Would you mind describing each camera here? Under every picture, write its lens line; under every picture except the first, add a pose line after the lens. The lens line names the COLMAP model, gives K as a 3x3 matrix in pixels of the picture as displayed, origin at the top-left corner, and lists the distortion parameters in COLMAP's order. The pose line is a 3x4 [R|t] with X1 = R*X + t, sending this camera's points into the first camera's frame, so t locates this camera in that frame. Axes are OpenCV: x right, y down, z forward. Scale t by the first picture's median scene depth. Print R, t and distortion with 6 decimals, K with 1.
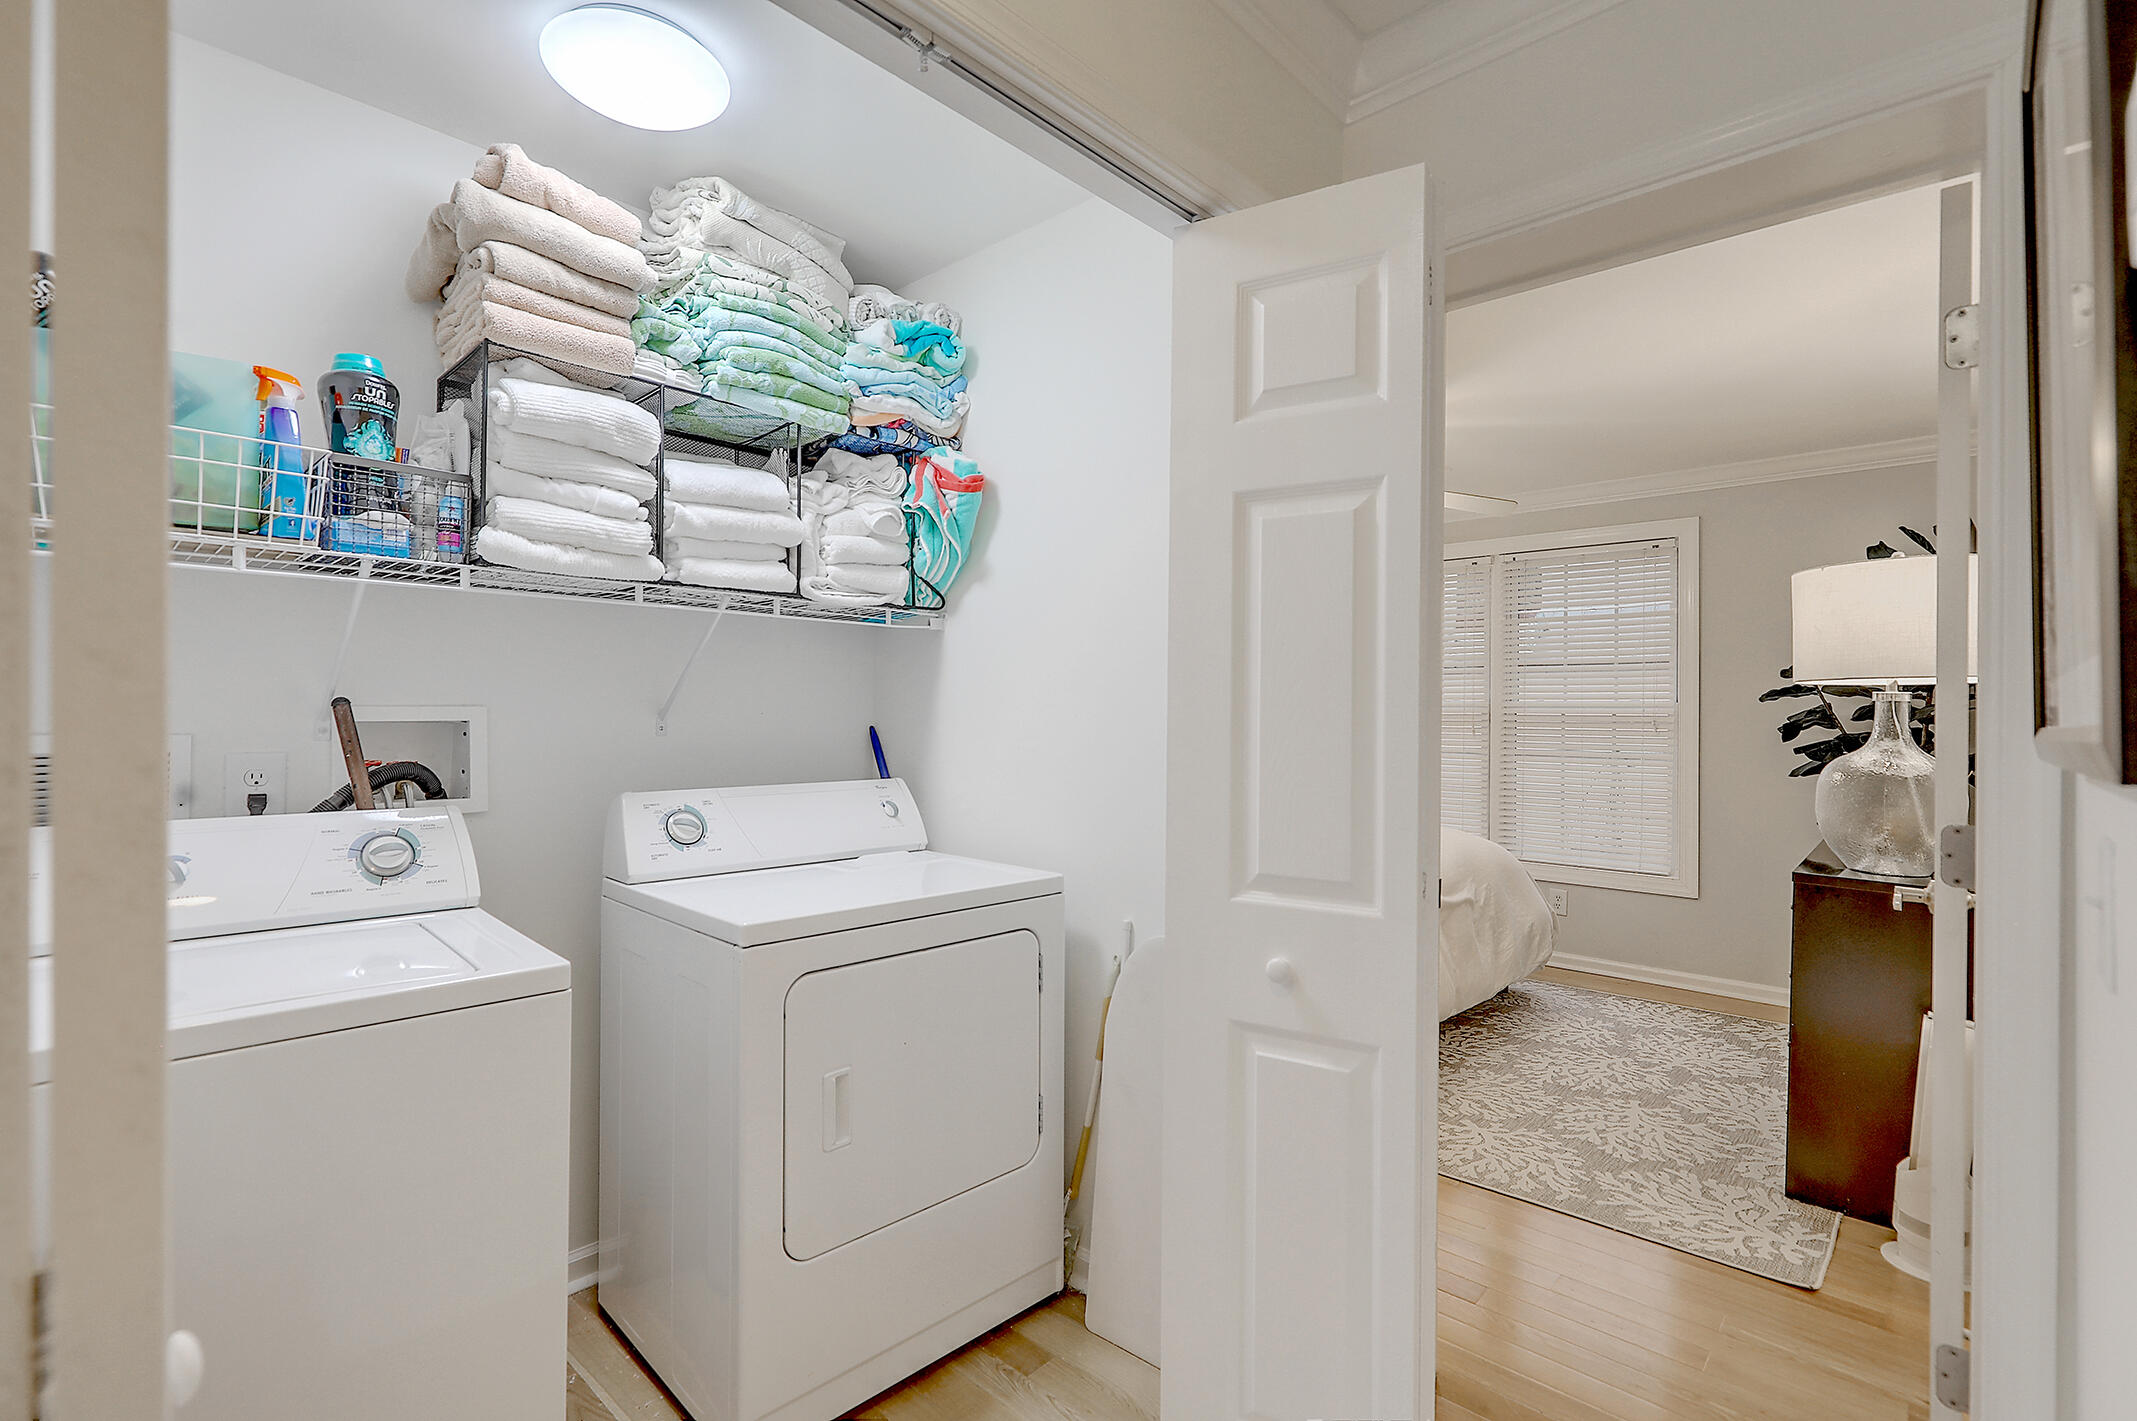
lens RADIAL K [[976.0, 0, 1072.1], [0, 976.0, 703.4], [0, 0, 1]] dist [0.001658, 0.000119]
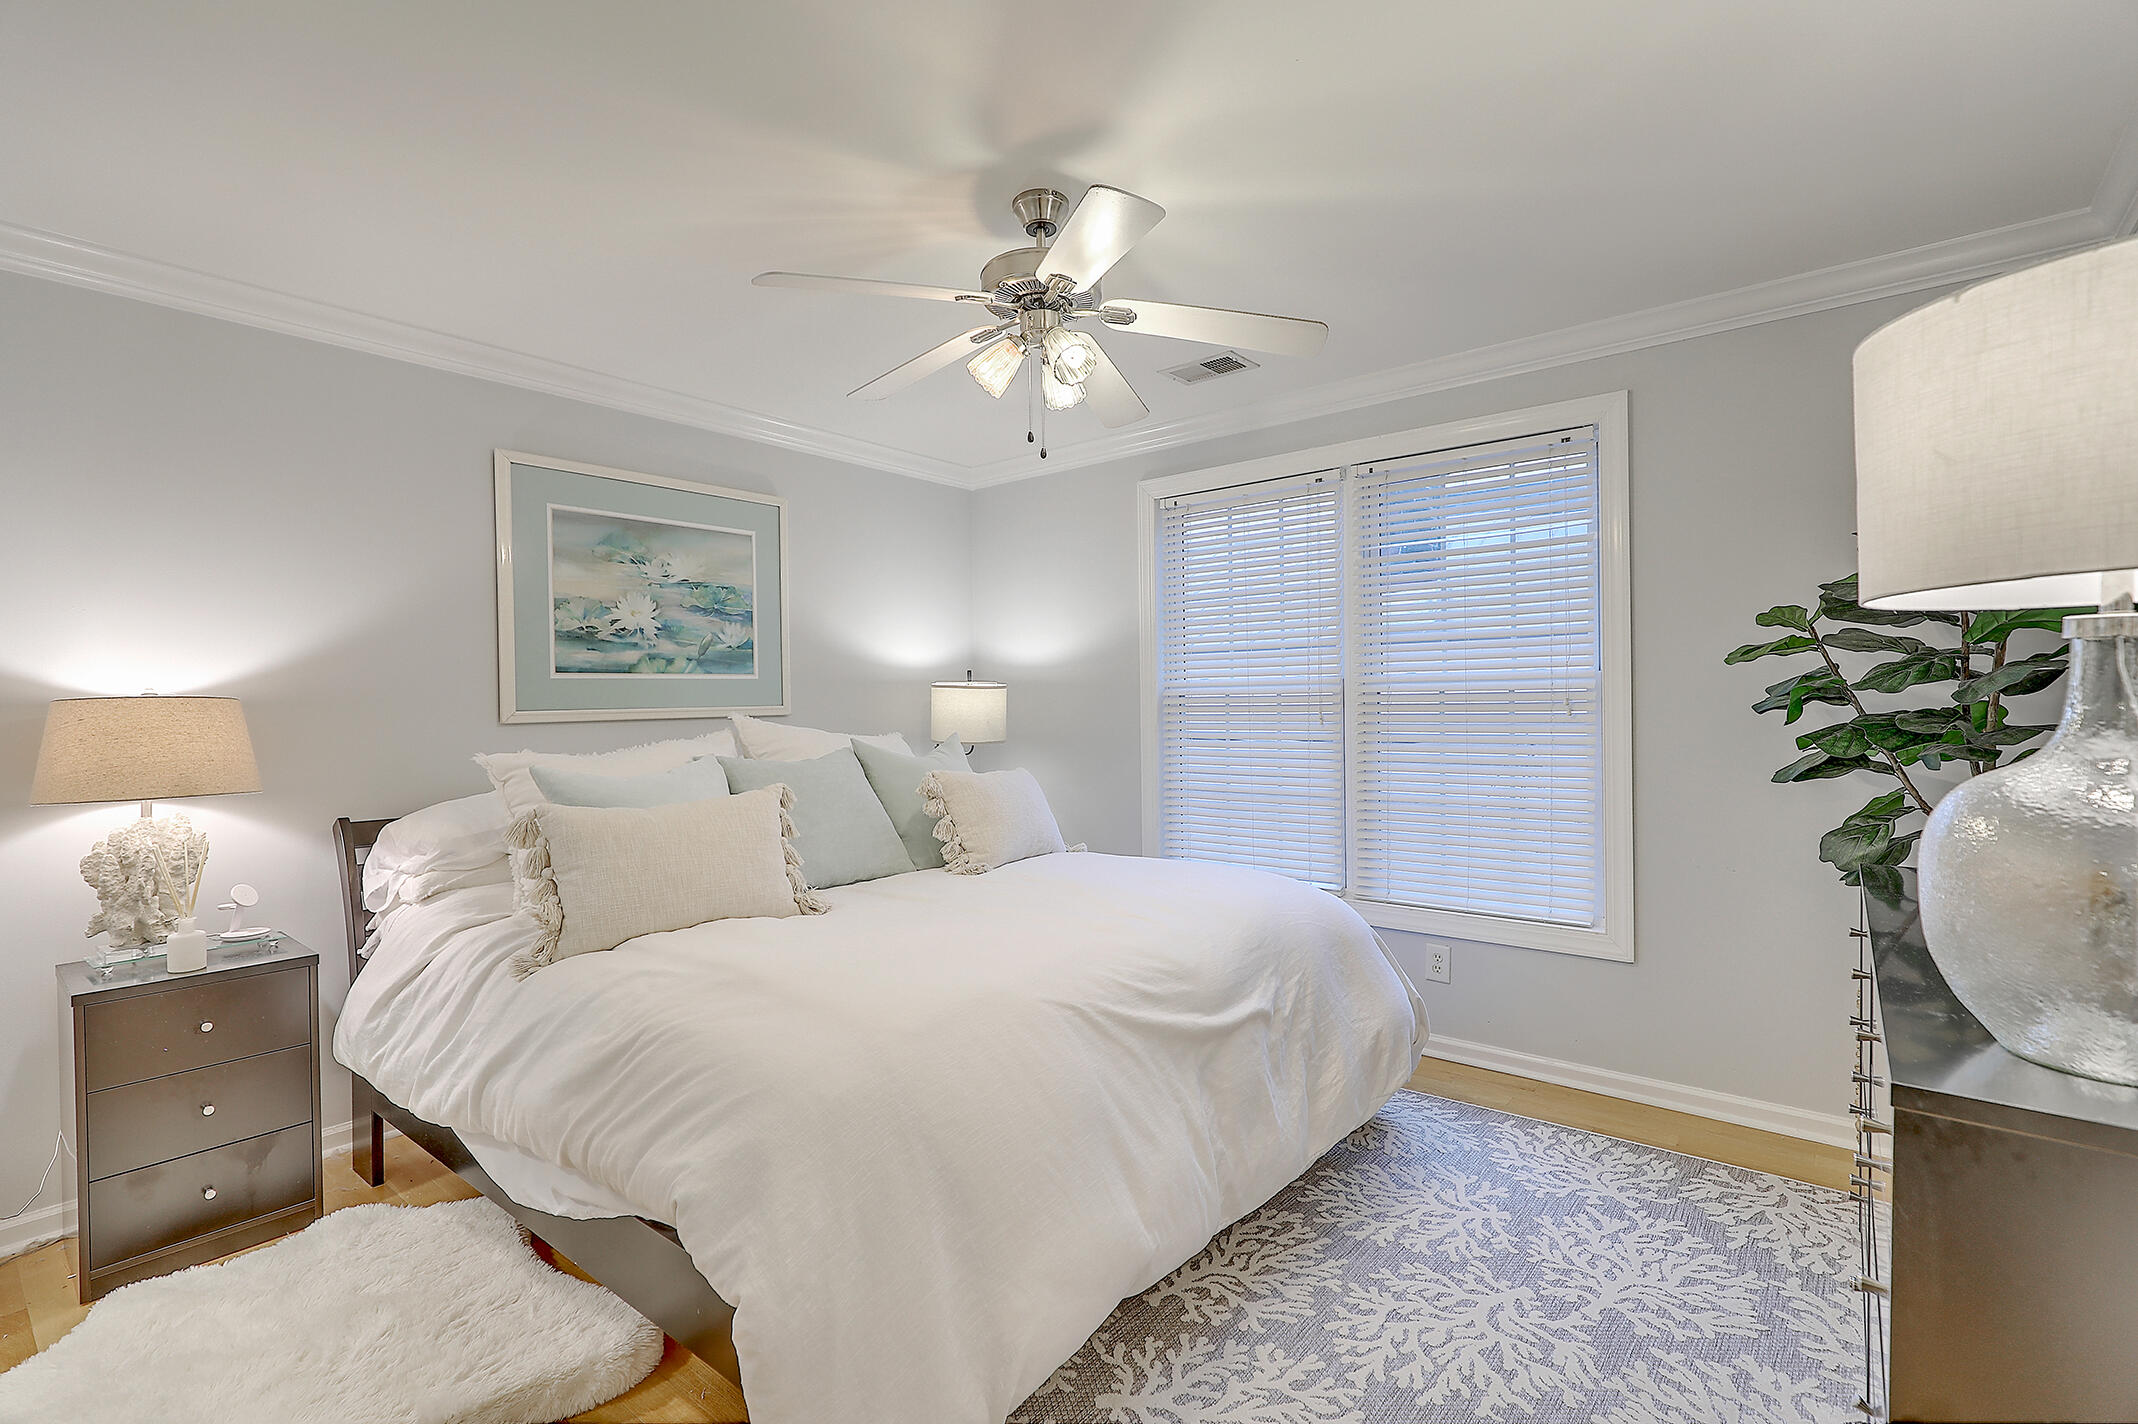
lens RADIAL K [[976.4, 0, 1072.6], [0, 976.4, 704.9], [0, 0, 1]] dist [0.001658, 0.000119]
pose [[0.997983, -0.023830, 0.058847, 0.259703], [0.022946, 0.999614, 0.015665, 0.005295], [-0.059197, -0.014284, 0.998144, 0.418212]]
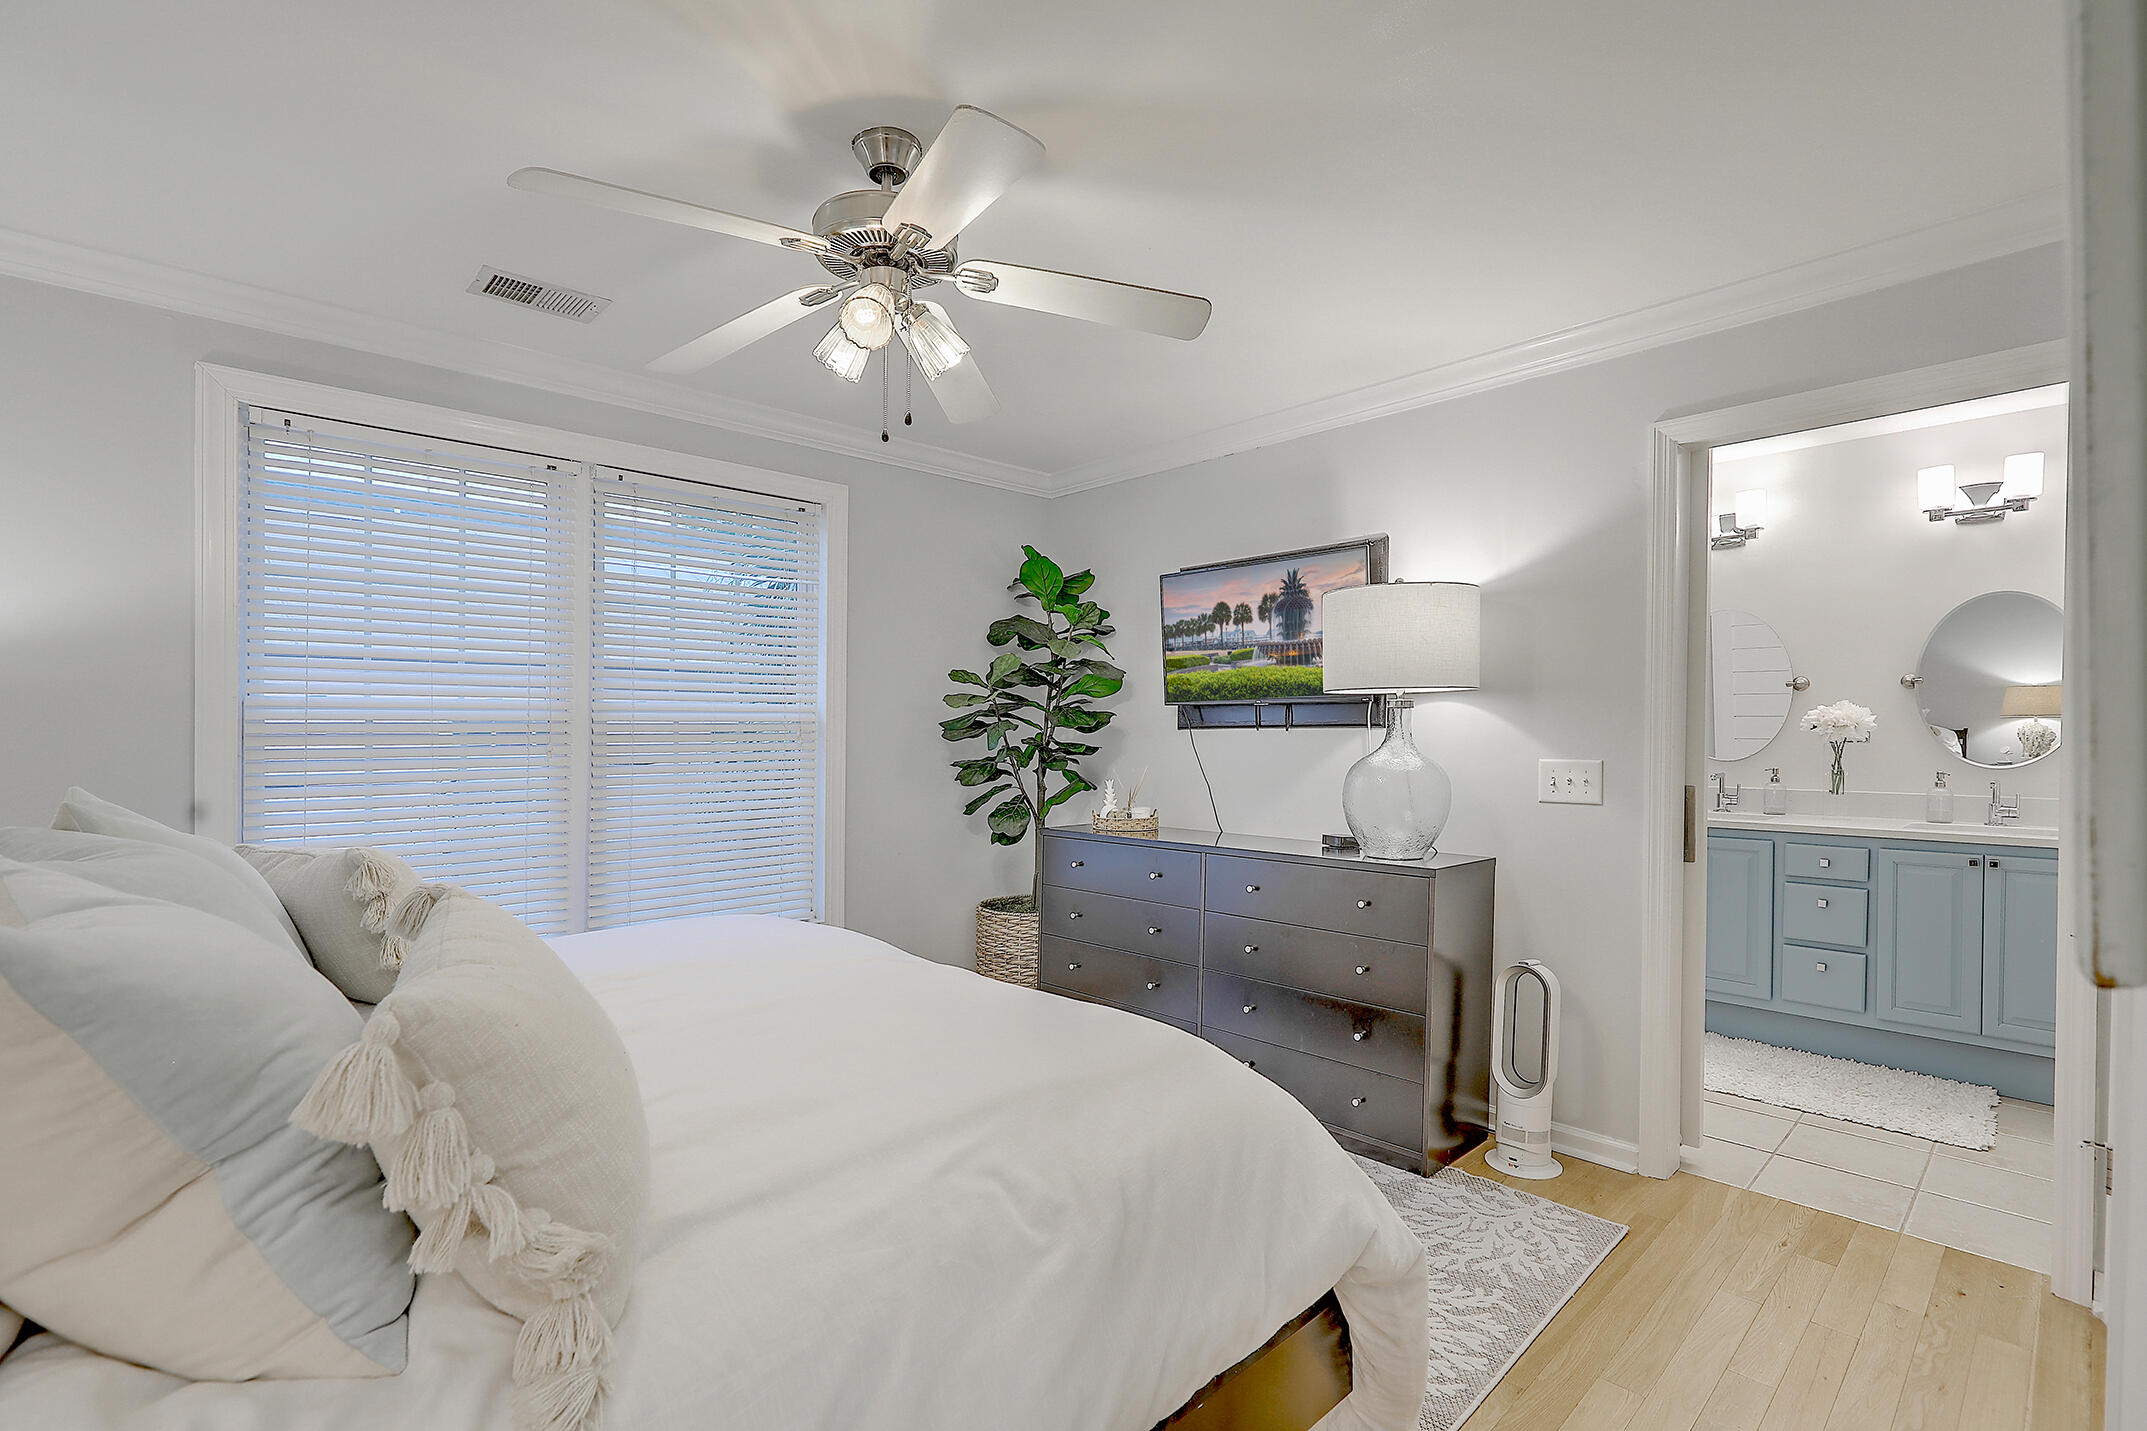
lens RADIAL K [[980.5, 0, 1077.1], [0, 980.5, 708.3], [0, 0, 1]] dist [0.001658, 0.000119]
pose [[0.048366, 0.005872, 0.998812, -0.233442], [-0.005451, 0.999969, -0.005615, 0.005943], [-0.998815, -0.005173, 0.048396, 0.902405]]
